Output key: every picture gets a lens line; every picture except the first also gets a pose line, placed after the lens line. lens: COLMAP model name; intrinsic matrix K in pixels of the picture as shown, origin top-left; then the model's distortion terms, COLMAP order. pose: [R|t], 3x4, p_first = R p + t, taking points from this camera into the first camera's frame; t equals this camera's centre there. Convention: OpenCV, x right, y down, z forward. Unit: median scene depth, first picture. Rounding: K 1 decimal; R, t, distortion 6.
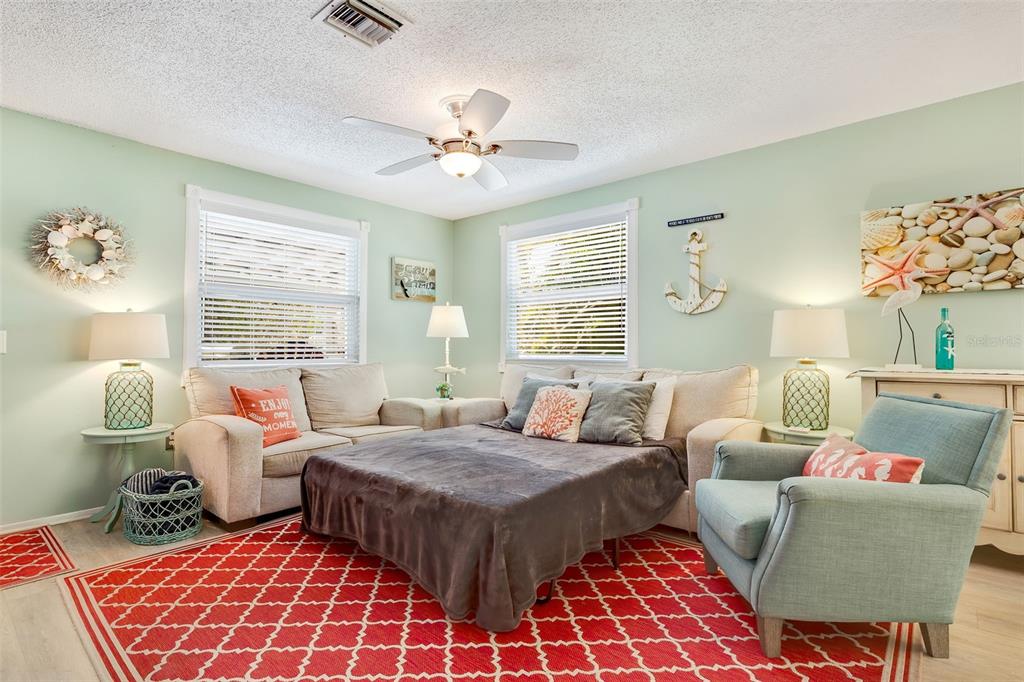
lens RADIAL K [[503.7, 0, 512.9], [0, 503.7, 340.0], [0, 0, 1]] dist [-0.006310, 0.002551]
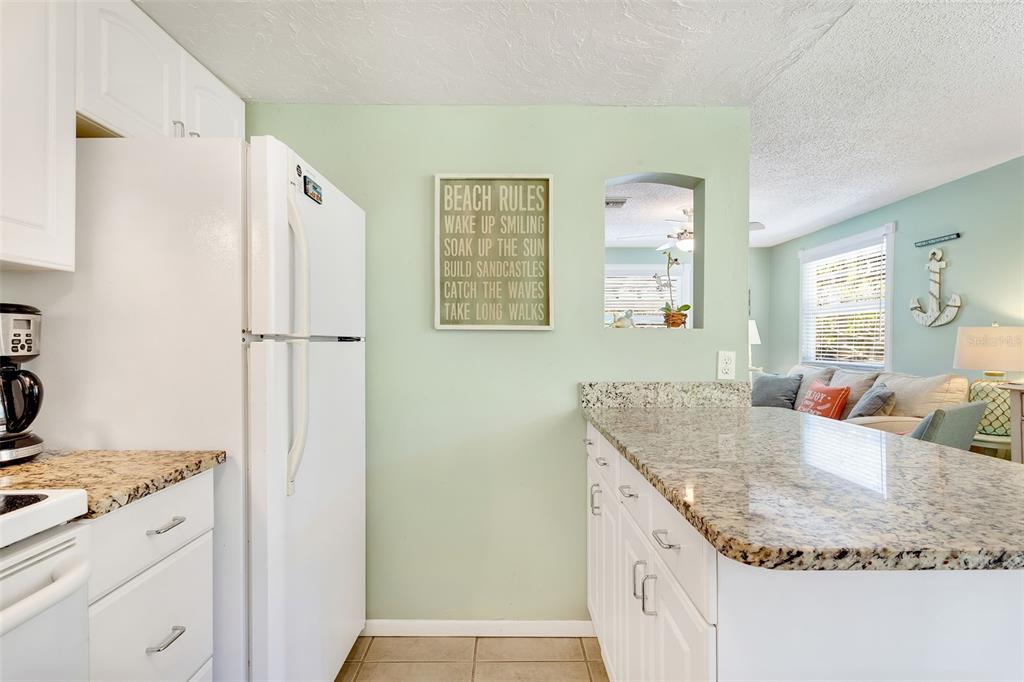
lens RADIAL K [[503.7, 0, 514.2], [0, 503.7, 353.9], [0, 0, 1]] dist [-0.006310, 0.002551]
pose [[0.660428, 0.016840, -0.750700, 0.764891], [0.013897, 0.999303, 0.034642, -0.056290], [0.750760, -0.033312, 0.659734, -0.547774]]
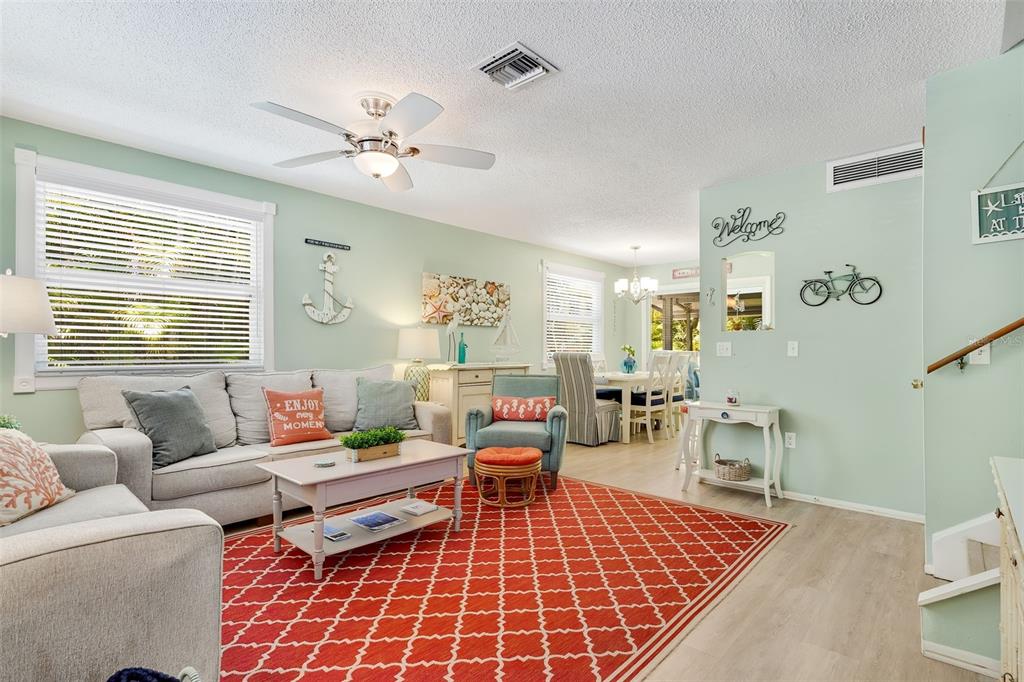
lens RADIAL K [[503.7, 0, 506.6], [0, 503.7, 346.9], [0, 0, 1]] dist [-0.006310, 0.002551]
pose [[0.033800, 0.008637, 0.999391, -1.063376], [-0.019582, 0.999776, -0.007978, 0.004407], [-0.999237, -0.019300, 0.033962, 0.713302]]
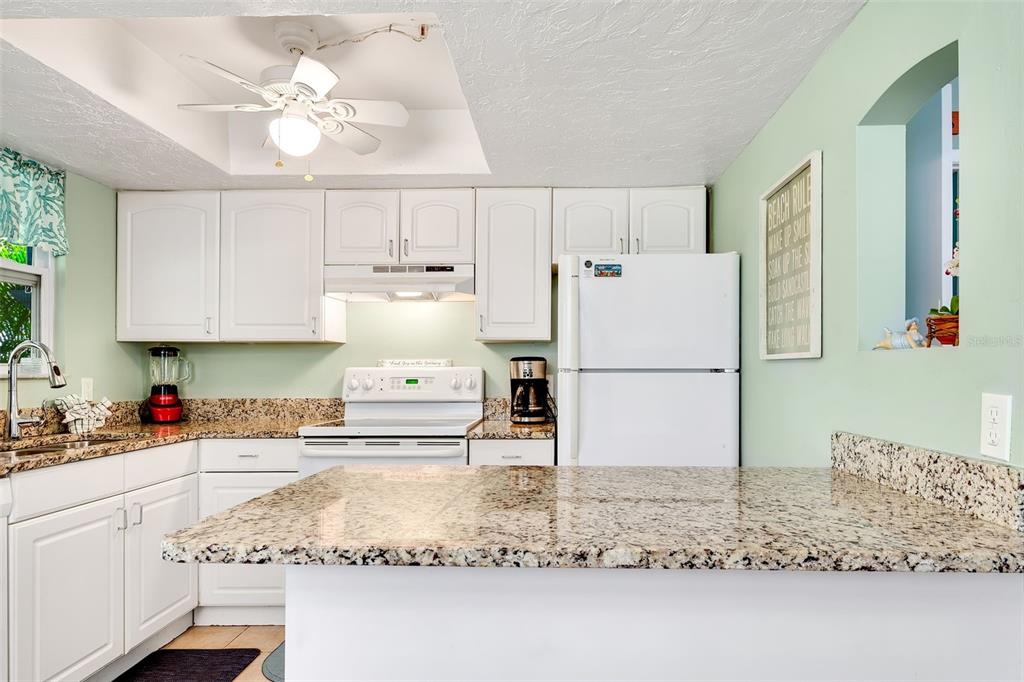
lens RADIAL K [[590.7, 0, 532.4], [0, 590.7, 370.6], [0, 0, 1]] dist [-0.005227, 0.002572]
pose [[-0.775061, -0.002309, -0.631883, 0.892330], [0.011618, 0.999772, -0.017903, -0.042652], [0.631780, -0.021217, -0.774857, 0.255563]]
